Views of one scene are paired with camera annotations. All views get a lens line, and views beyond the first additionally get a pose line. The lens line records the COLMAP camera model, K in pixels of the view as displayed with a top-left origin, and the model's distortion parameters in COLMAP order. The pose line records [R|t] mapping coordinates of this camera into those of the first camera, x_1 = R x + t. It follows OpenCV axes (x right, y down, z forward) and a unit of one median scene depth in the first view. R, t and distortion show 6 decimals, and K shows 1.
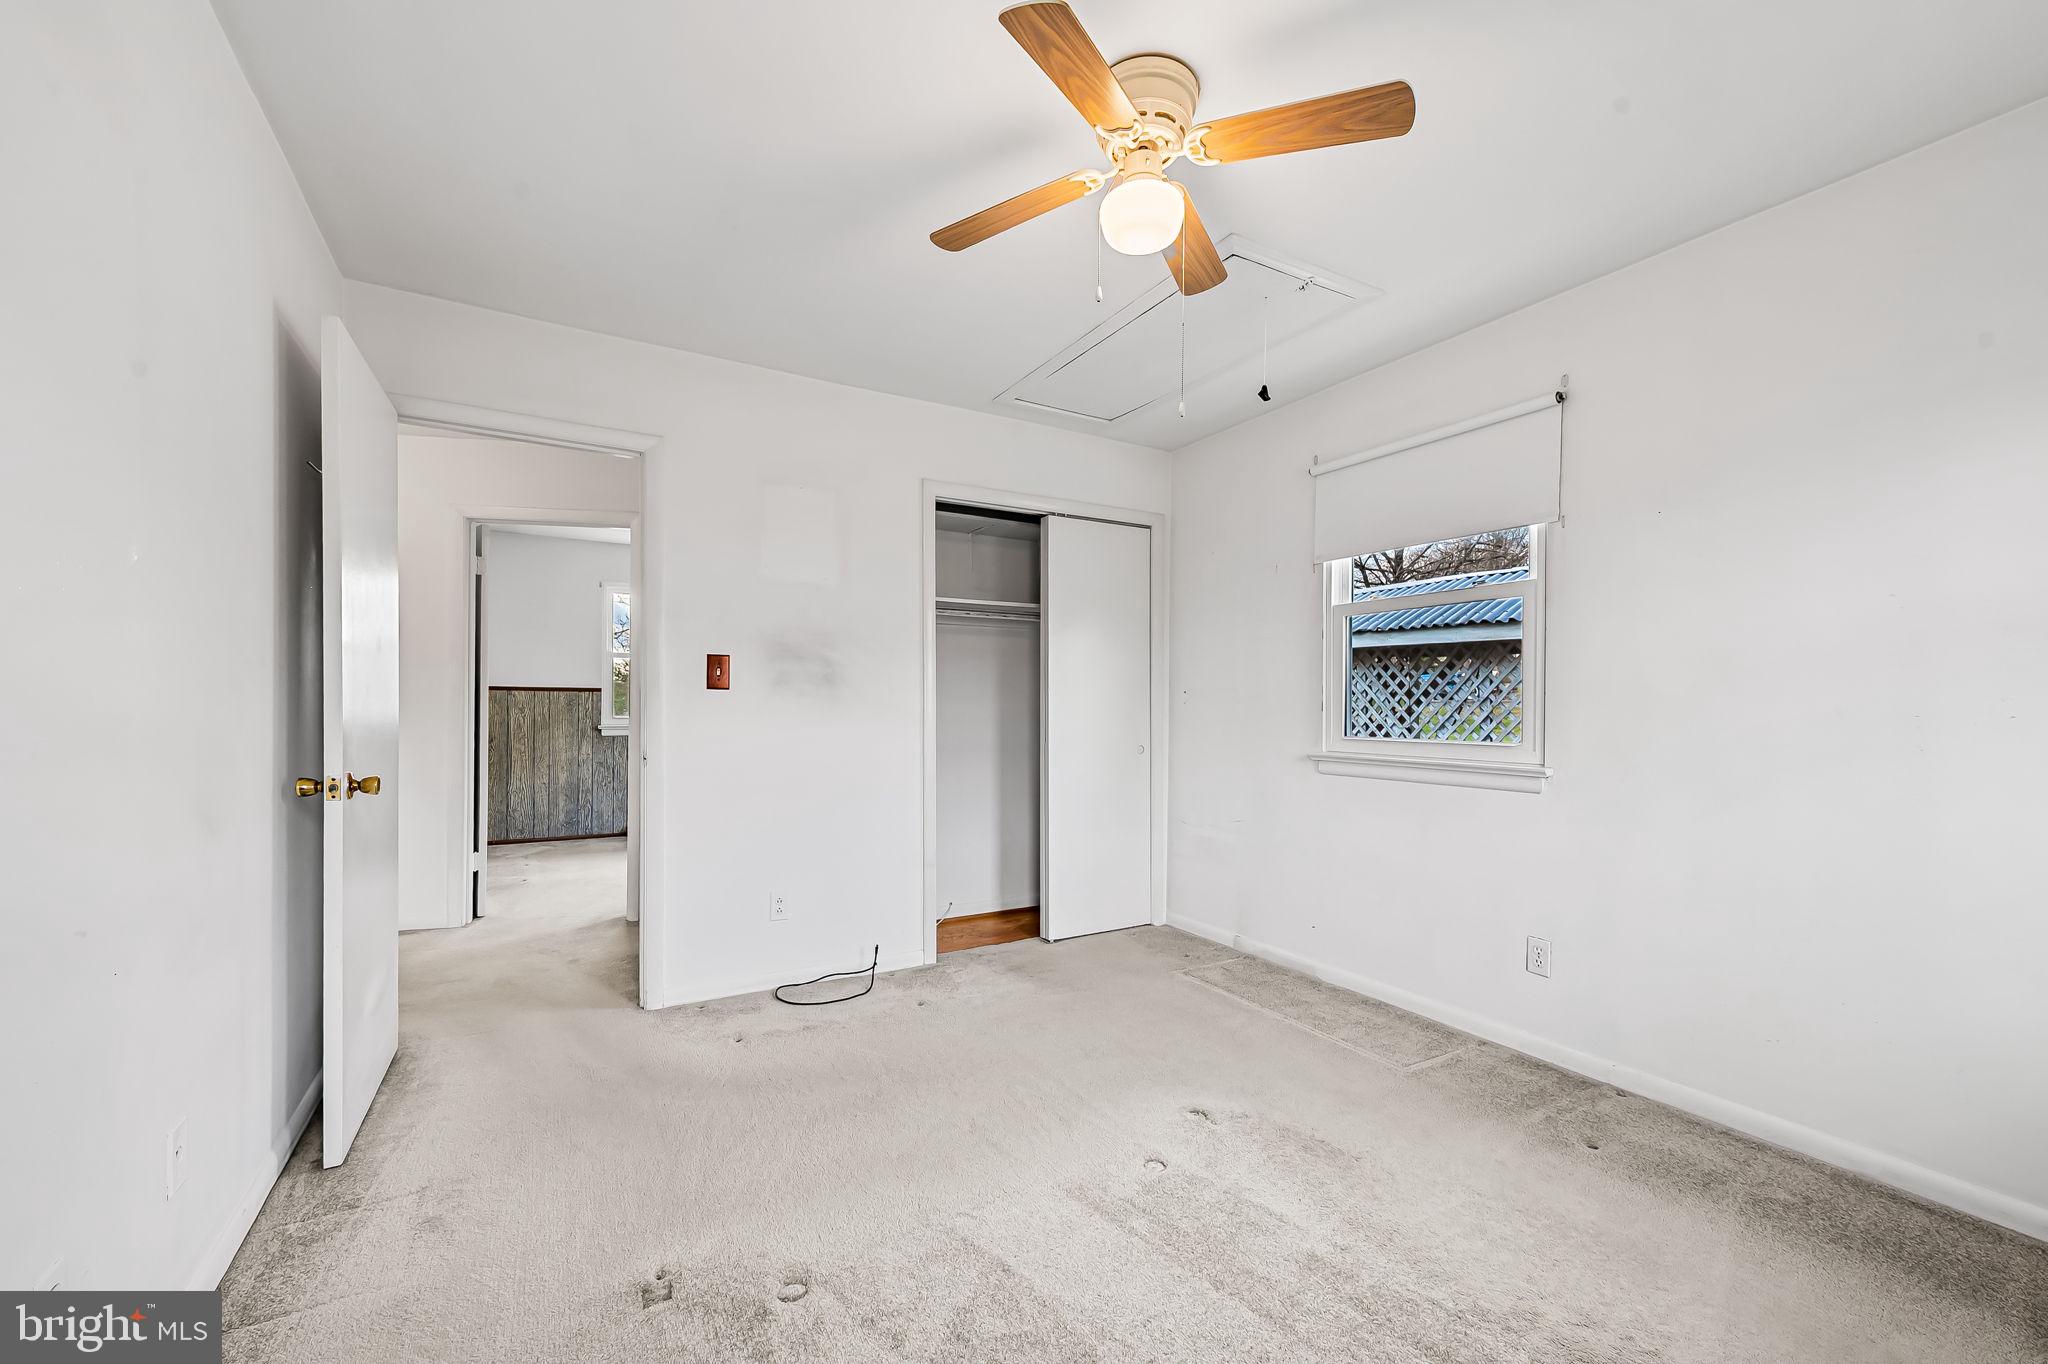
lens RADIAL K [[819.0, 0, 1023.0], [0, 819.0, 694.0], [0, 0, 1]] dist [0.000518, -0.000042]
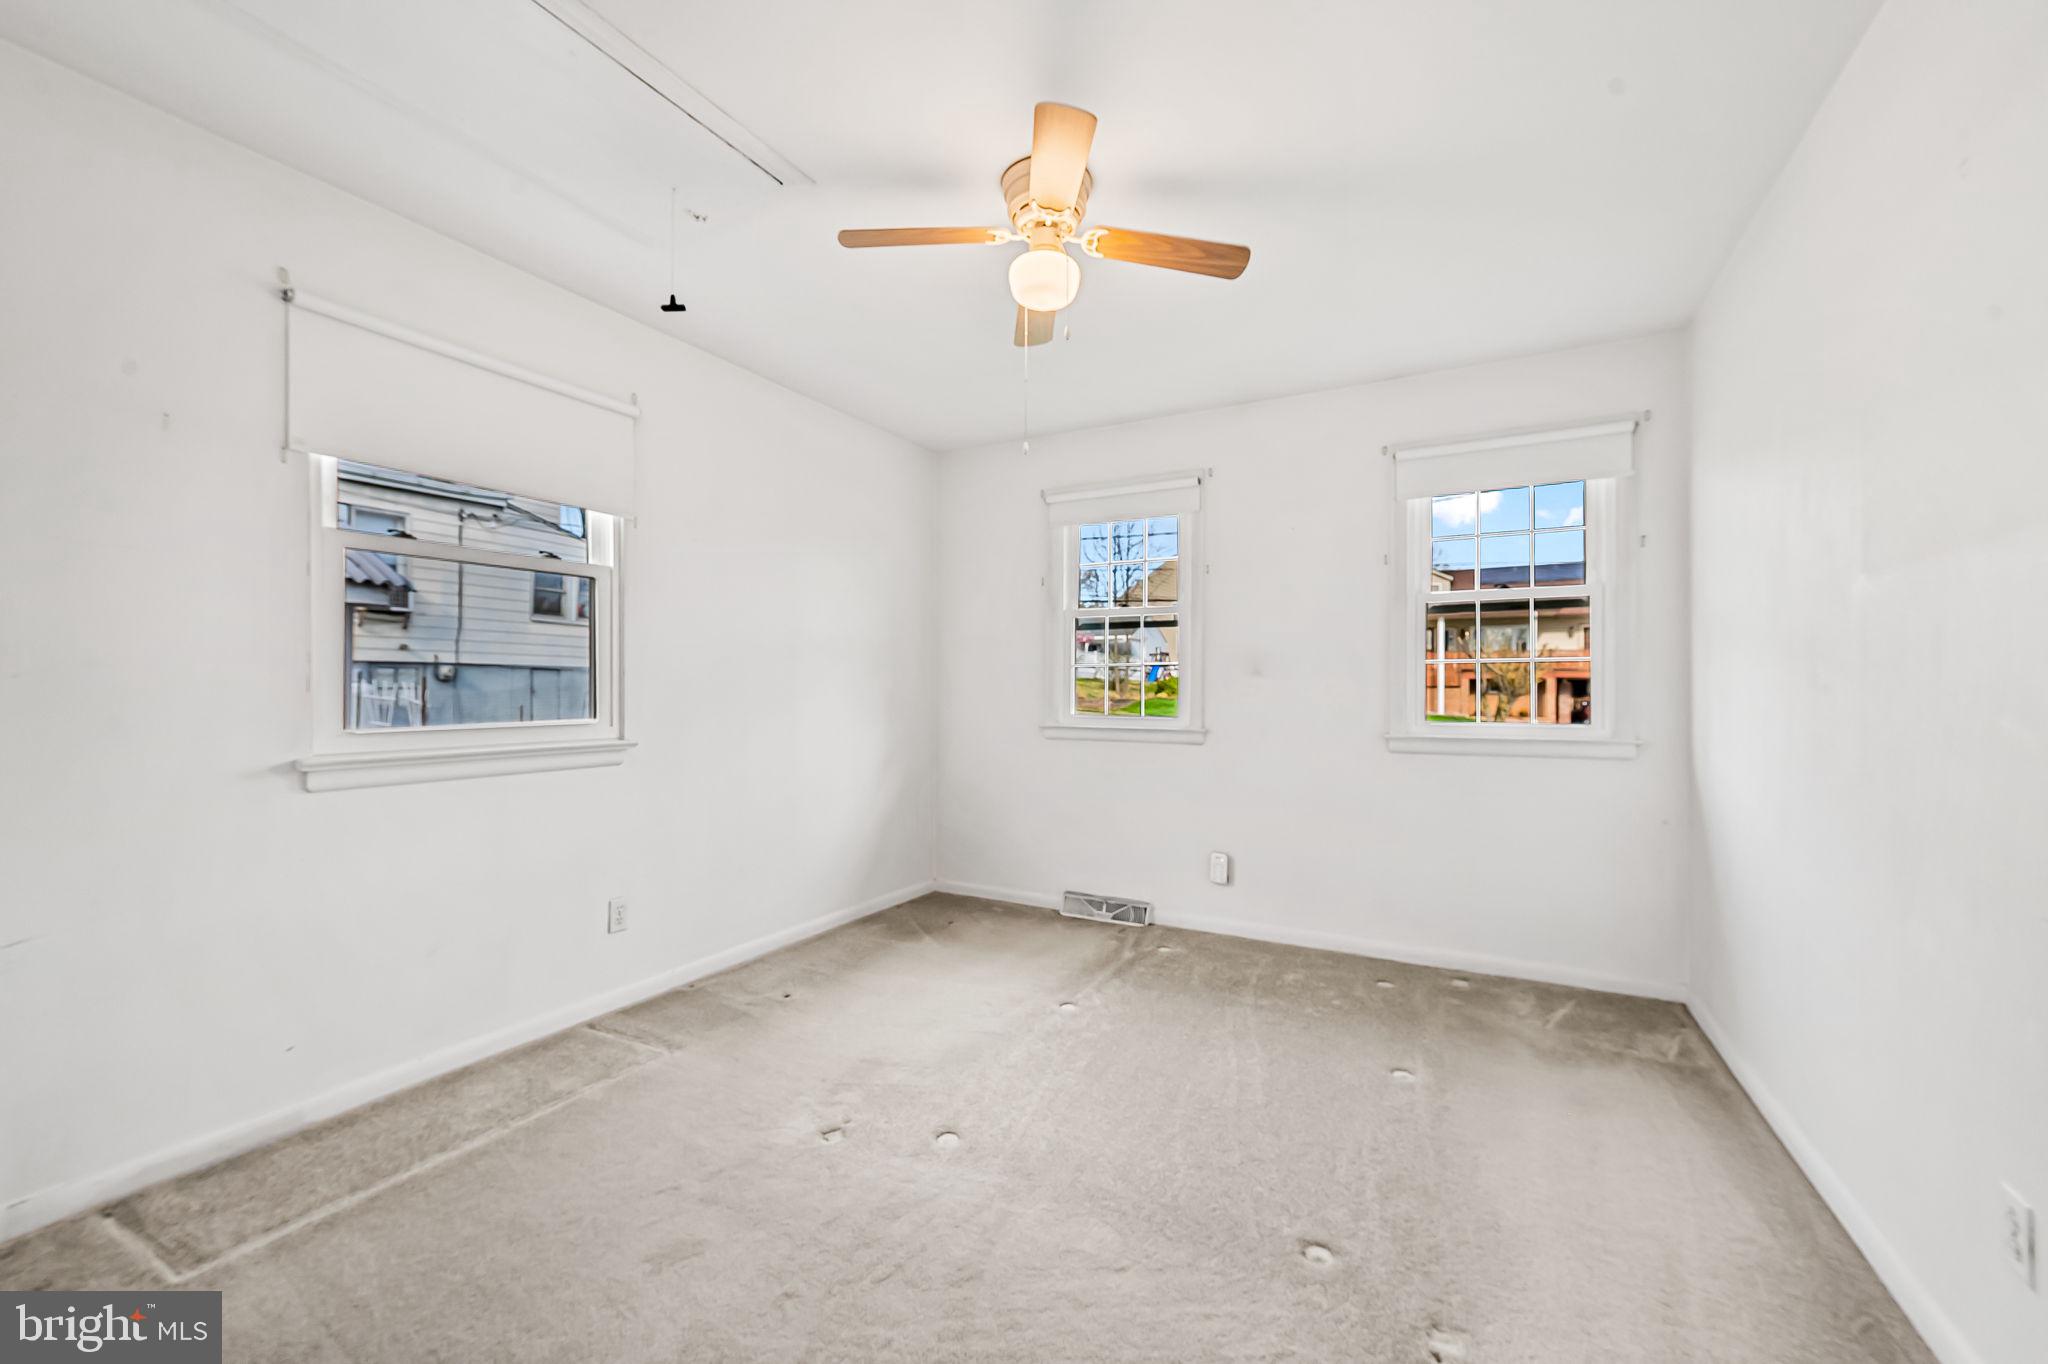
lens RADIAL K [[805.7, 0, 1024.0], [0, 805.7, 682.0], [0, 0, 1]] dist [0.001130, -0.000113]
pose [[-0.524610, -0.000563, 0.851342, -0.551199], [-0.017007, 0.999807, -0.009819, 0.013731], [-0.851173, -0.019630, -0.524519, 1.090054]]
